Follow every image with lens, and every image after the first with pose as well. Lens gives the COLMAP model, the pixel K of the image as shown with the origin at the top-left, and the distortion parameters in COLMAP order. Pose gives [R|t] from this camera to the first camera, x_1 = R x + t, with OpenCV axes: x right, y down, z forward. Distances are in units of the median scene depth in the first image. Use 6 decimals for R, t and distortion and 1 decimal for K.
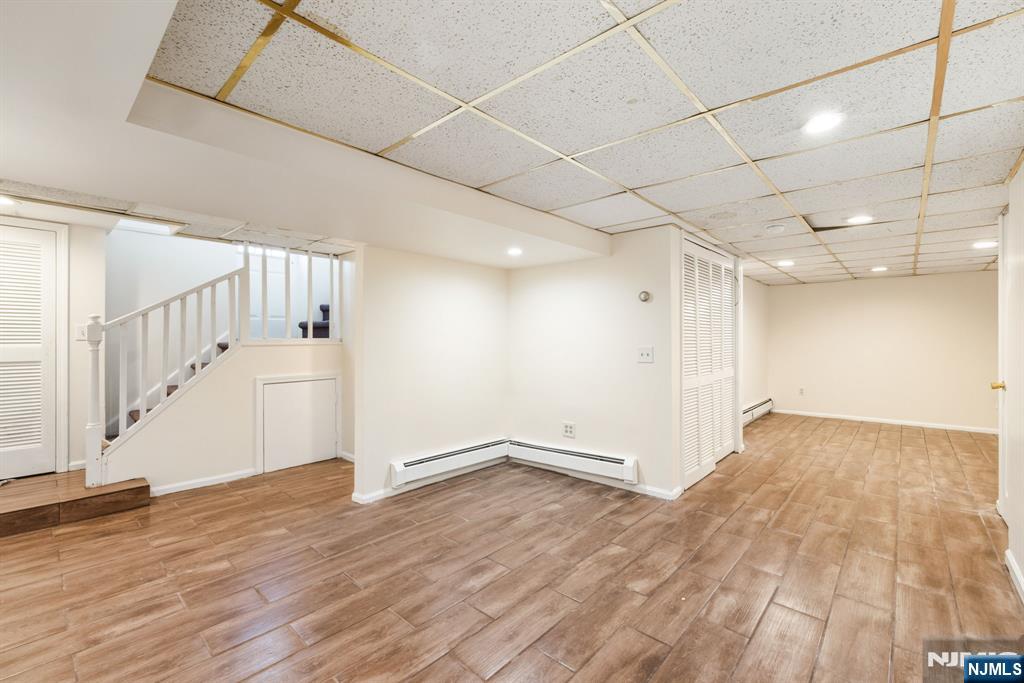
lens RADIAL K [[433.5, 0, 511.3], [0, 433.5, 333.3], [0, 0, 1]] dist [0.000126, -0.000134]
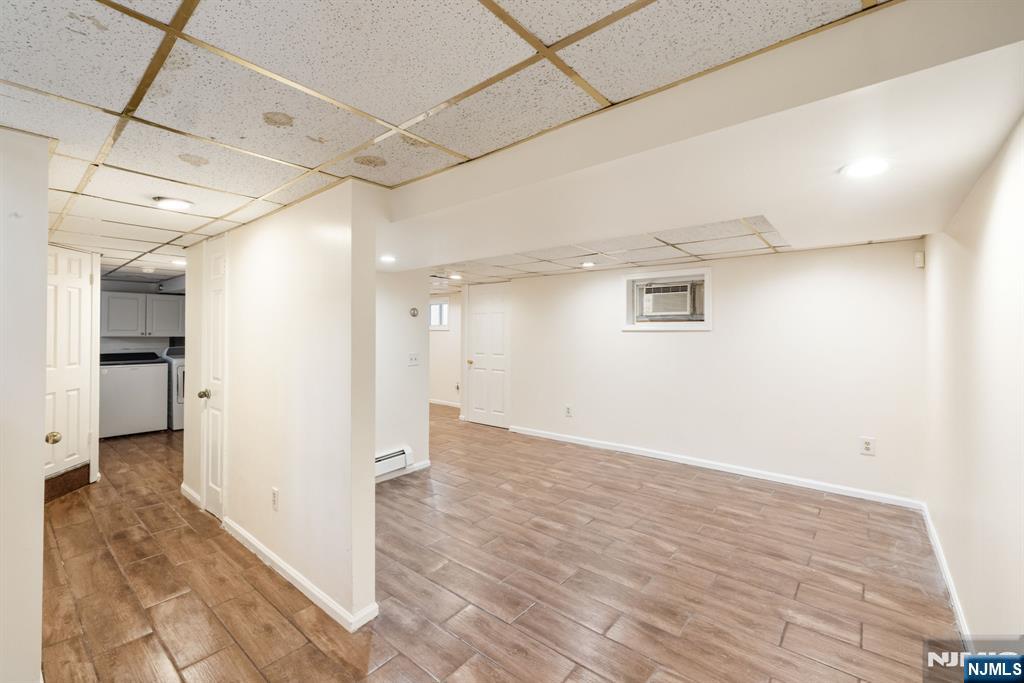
lens RADIAL K [[427.4, 0, 513.8], [0, 427.4, 323.6], [0, 0, 1]] dist [-0.000601, 0.000076]
pose [[-0.038019, 0.014972, 0.999165, -1.100295], [-0.006000, 0.999866, -0.015211, -0.041542], [-0.999259, -0.006573, -0.037924, 0.901719]]
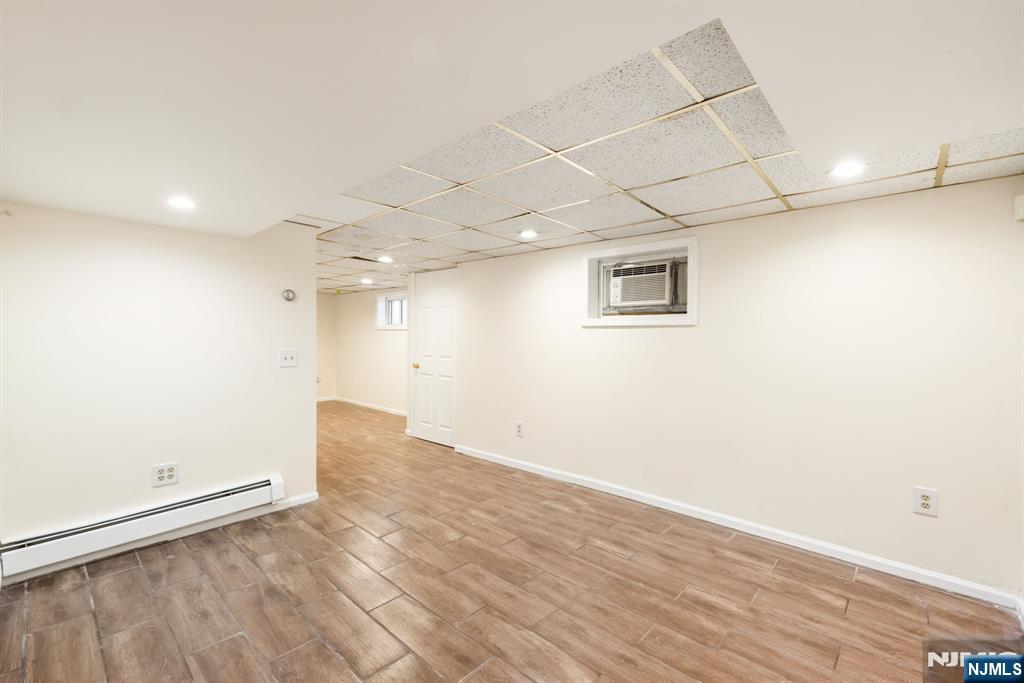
lens RADIAL K [[433.5, 0, 511.3], [0, 433.5, 333.3], [0, 0, 1]] dist [0.000126, -0.000134]
pose [[0.010568, 0.009380, 0.999900, -0.737273], [-0.020498, 0.999748, -0.009161, -0.005795], [-0.999734, -0.020399, 0.010758, 0.615677]]
